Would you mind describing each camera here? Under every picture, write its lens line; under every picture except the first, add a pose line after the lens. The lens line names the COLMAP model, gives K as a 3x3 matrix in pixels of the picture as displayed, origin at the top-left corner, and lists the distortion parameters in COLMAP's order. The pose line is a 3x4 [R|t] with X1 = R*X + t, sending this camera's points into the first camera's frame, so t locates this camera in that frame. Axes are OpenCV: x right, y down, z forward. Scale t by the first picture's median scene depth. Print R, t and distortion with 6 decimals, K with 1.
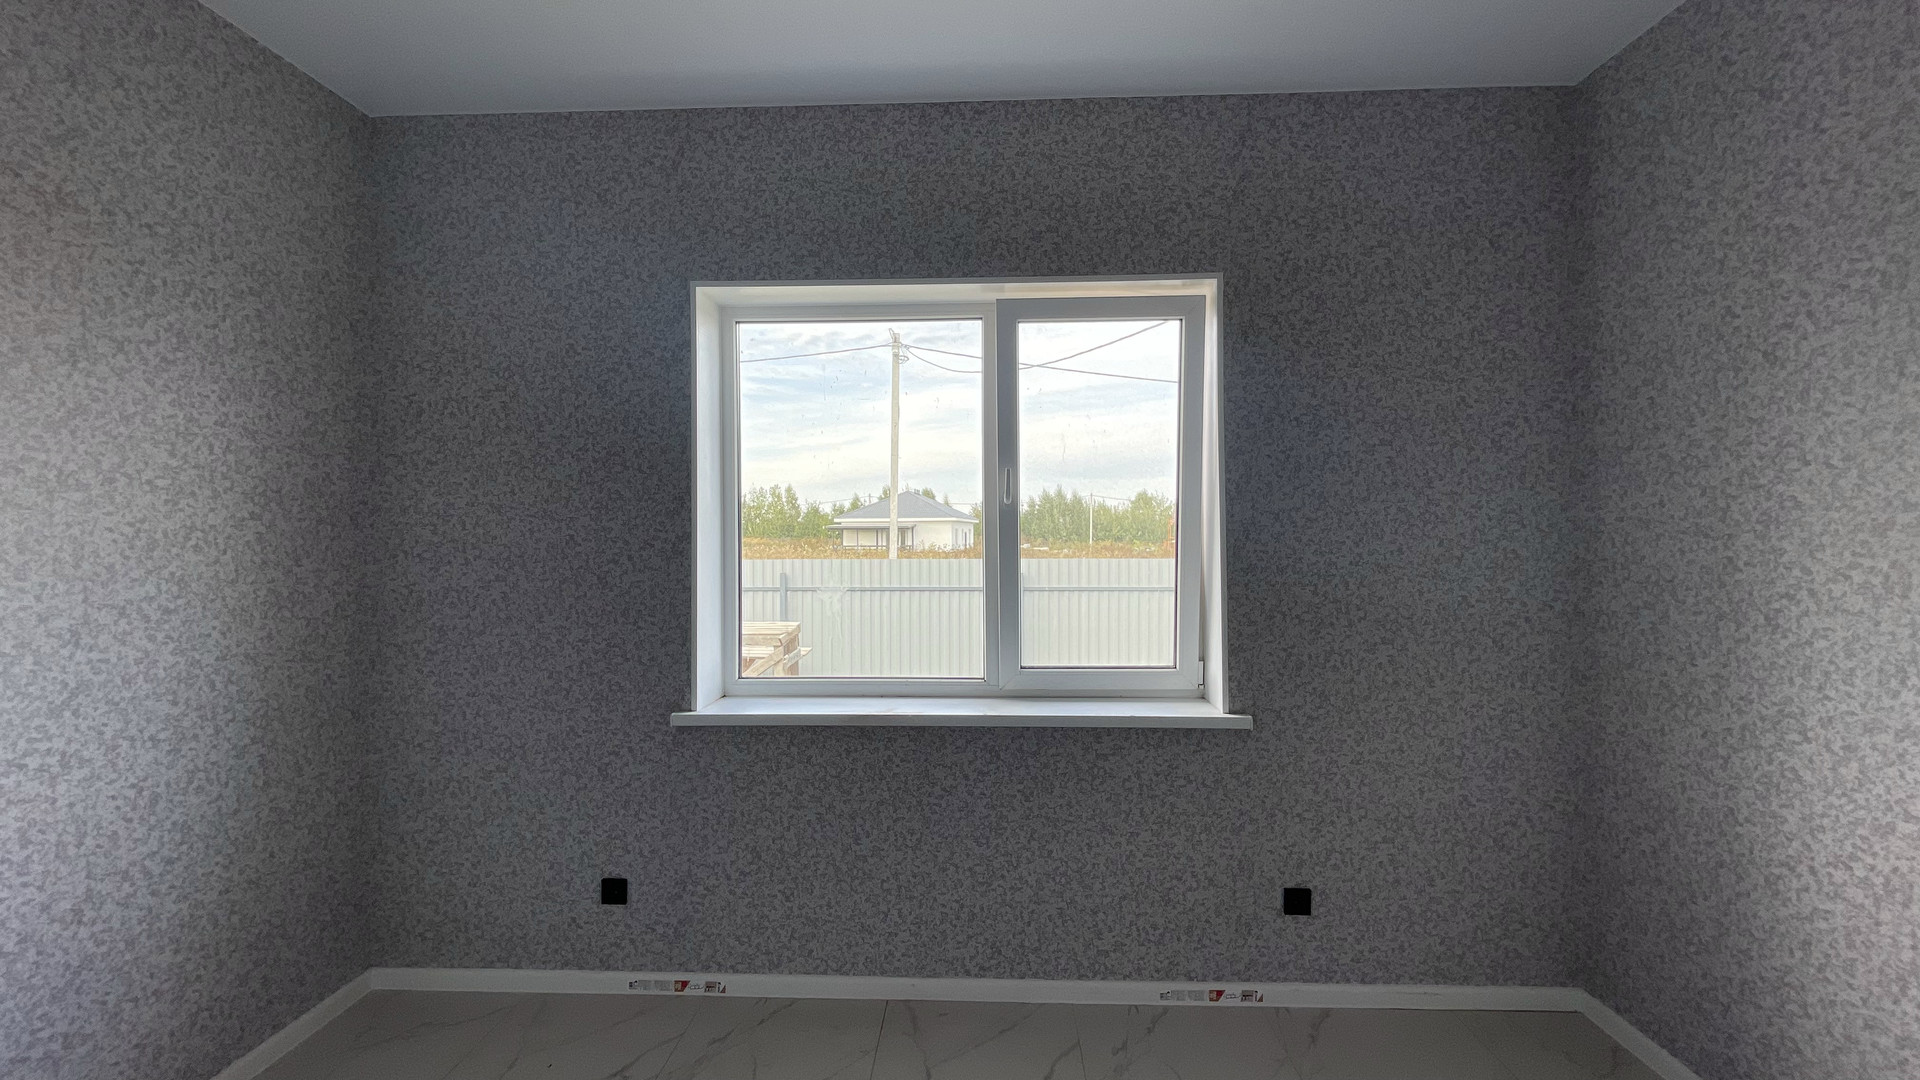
lens RADIAL K [[783.8, 0, 960.0], [0, 783.8, 540.0], [0, 0, 1]] dist [0.001563, -0.000874]
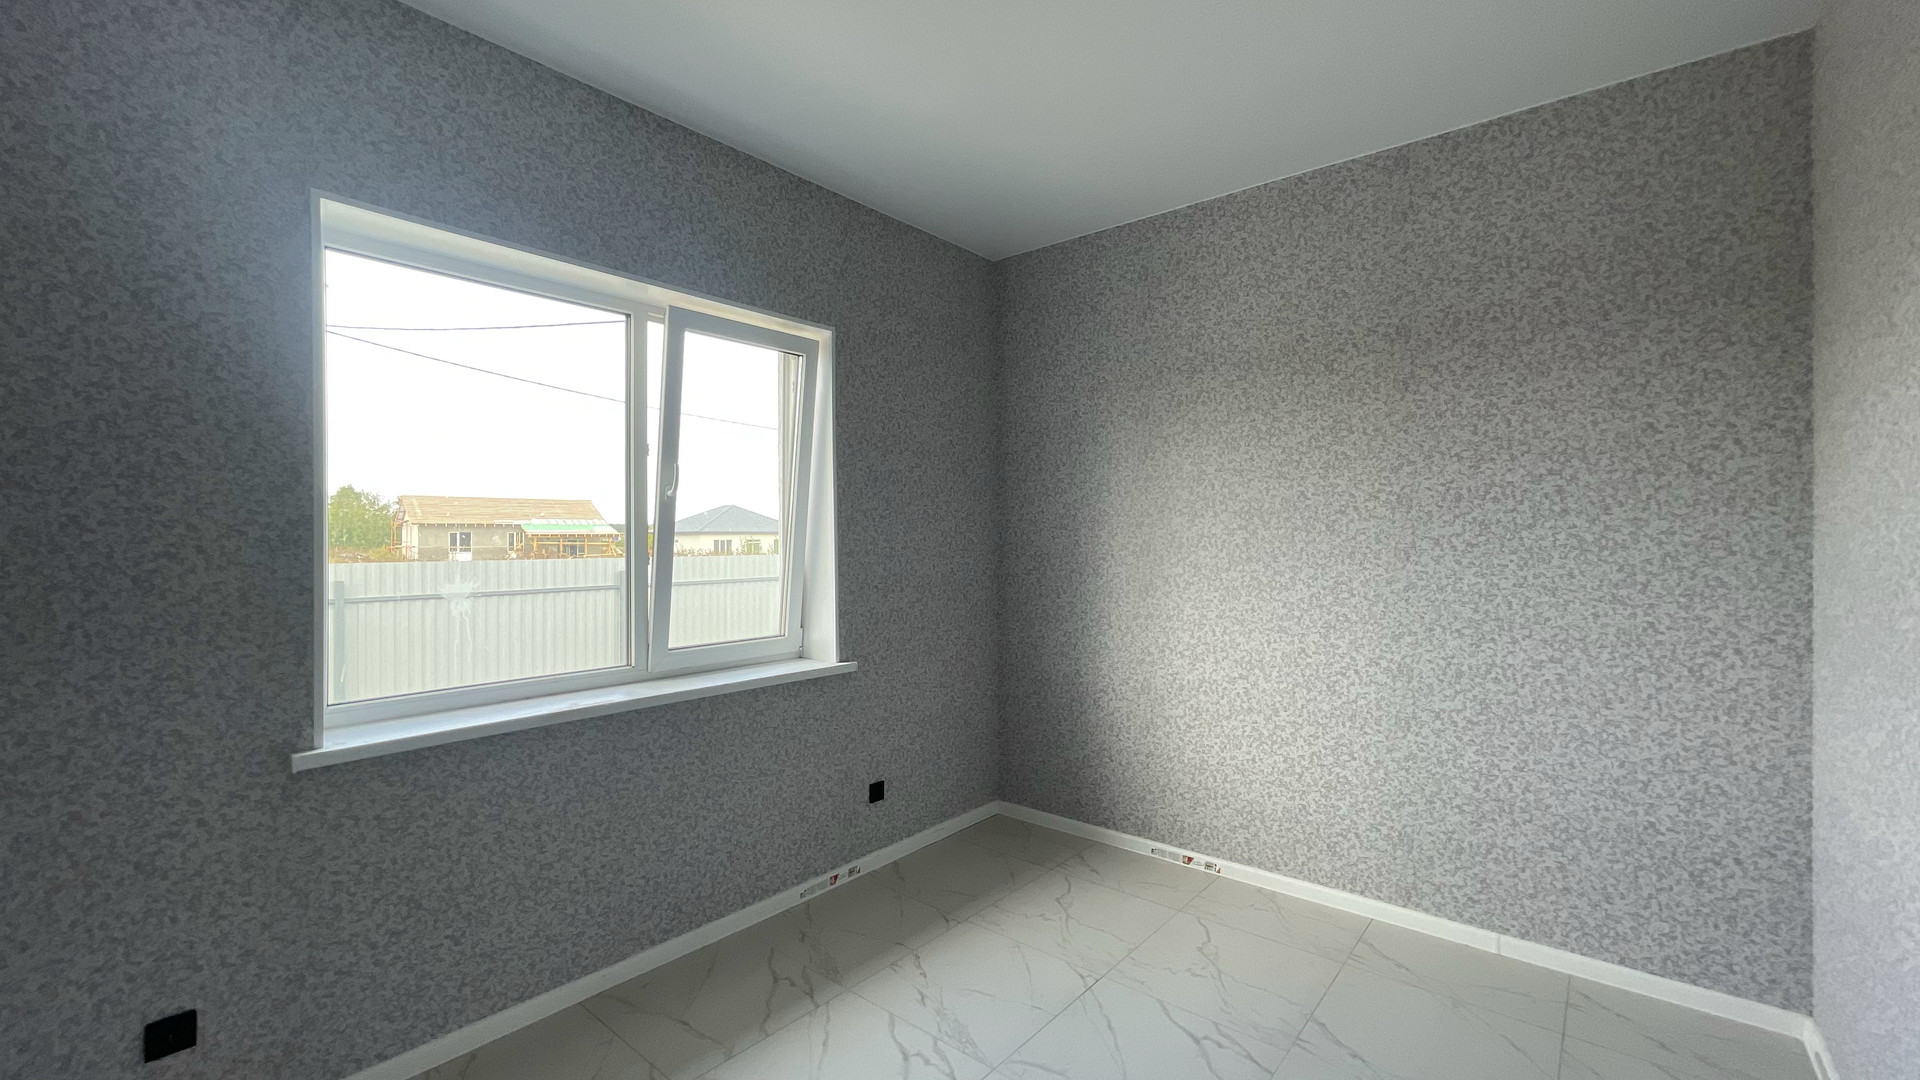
lens RADIAL K [[783.8, 0, 960.0], [0, 783.8, 540.0], [0, 0, 1]] dist [0.001563, -0.000874]
pose [[0.613196, -0.000739, 0.789931, -0.571657], [0.005020, 0.999983, -0.002961, 0.020182], [-0.789915, 0.005781, 0.613189, 0.031170]]
